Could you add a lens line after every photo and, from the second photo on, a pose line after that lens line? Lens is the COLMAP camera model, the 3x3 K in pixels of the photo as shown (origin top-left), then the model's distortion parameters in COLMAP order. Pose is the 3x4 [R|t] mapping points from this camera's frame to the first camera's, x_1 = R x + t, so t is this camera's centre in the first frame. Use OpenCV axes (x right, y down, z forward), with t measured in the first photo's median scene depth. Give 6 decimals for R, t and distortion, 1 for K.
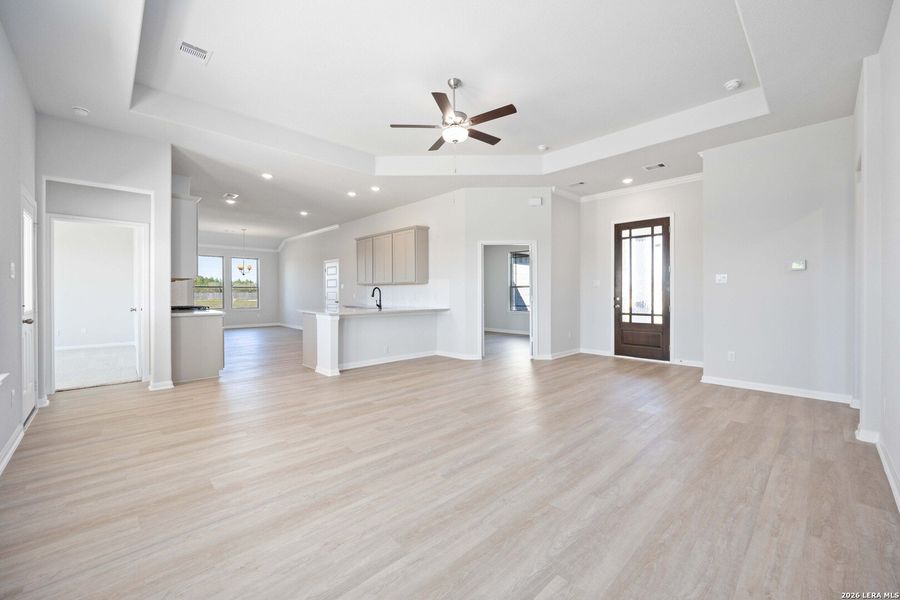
lens RADIAL K [[361.9, 0, 450.4], [0, 361.9, 294.9], [0, 0, 1]] dist [0.000970, -0.000224]
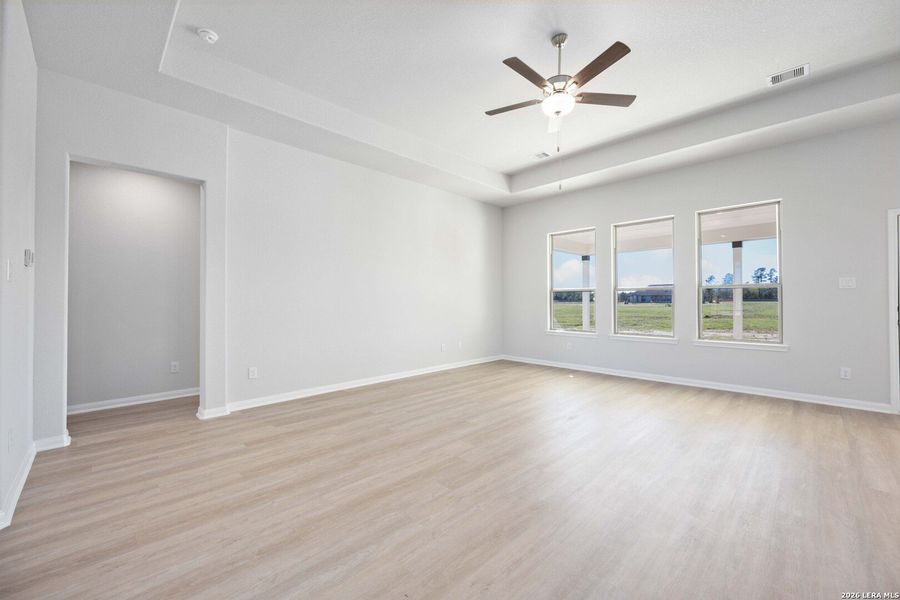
lens RADIAL K [[353.5, 0, 450.0], [0, 353.5, 300.0], [0, 0, 1]] dist [-0.001578, -0.000153]
pose [[-0.999933, 0.003659, -0.011023, 0.156469], [0.003584, 0.999971, 0.006784, -0.008411], [0.011048, 0.006744, -0.999916, 1.054128]]
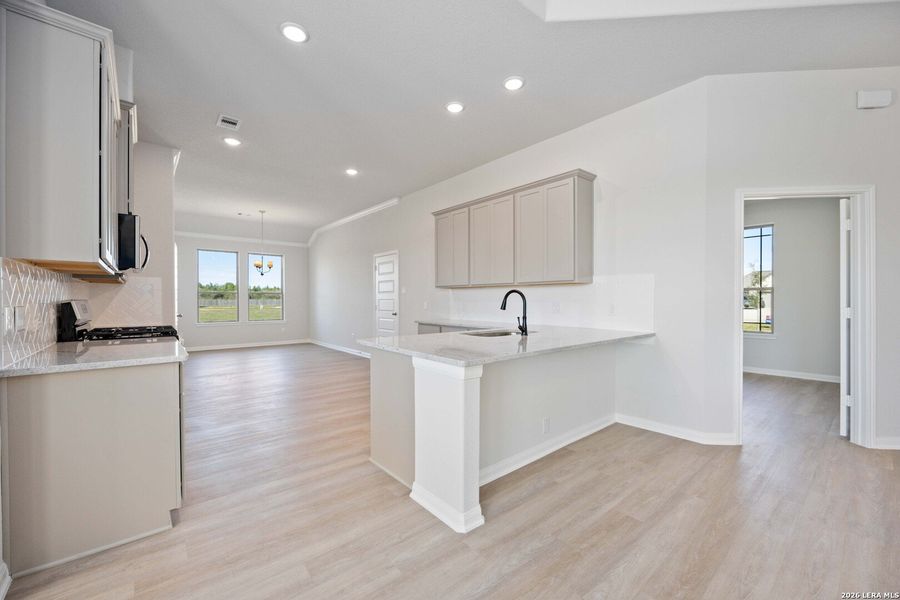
lens RADIAL K [[360.4, 0, 449.6], [0, 360.4, 302.3], [0, 0, 1]] dist [-0.000326, -0.000182]
pose [[0.998154, 0.001025, -0.060723, -0.264818], [-0.000911, 0.999998, 0.001915, -0.005690], [0.060725, -0.001856, 0.998153, 0.522118]]
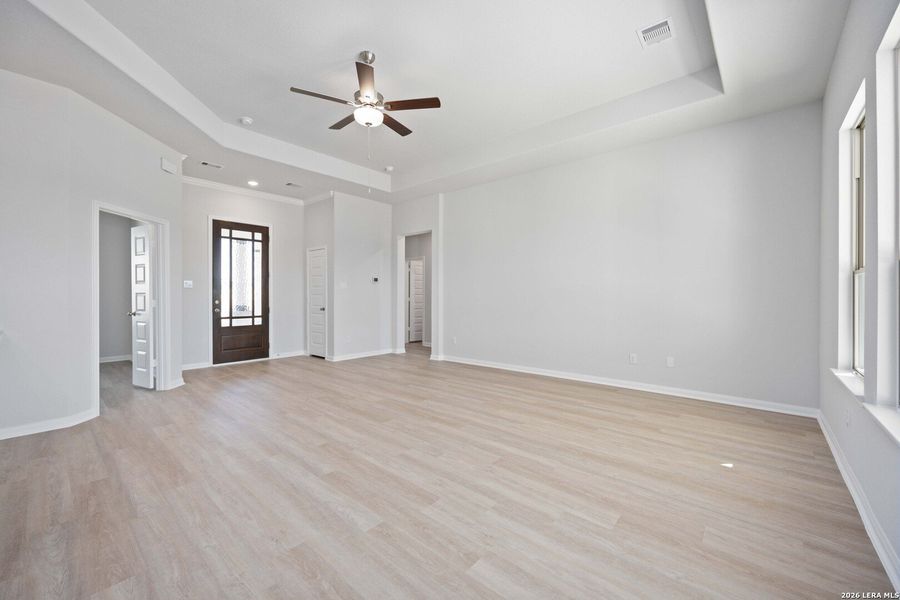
lens RADIAL K [[361.9, 0, 450.4], [0, 361.9, 294.9], [0, 0, 1]] dist [0.000970, -0.000224]
pose [[-0.094182, 0.002291, 0.995552, -0.522421], [0.007619, 0.999970, -0.001580, -0.001614], [-0.995526, 0.007436, -0.094197, 0.522761]]
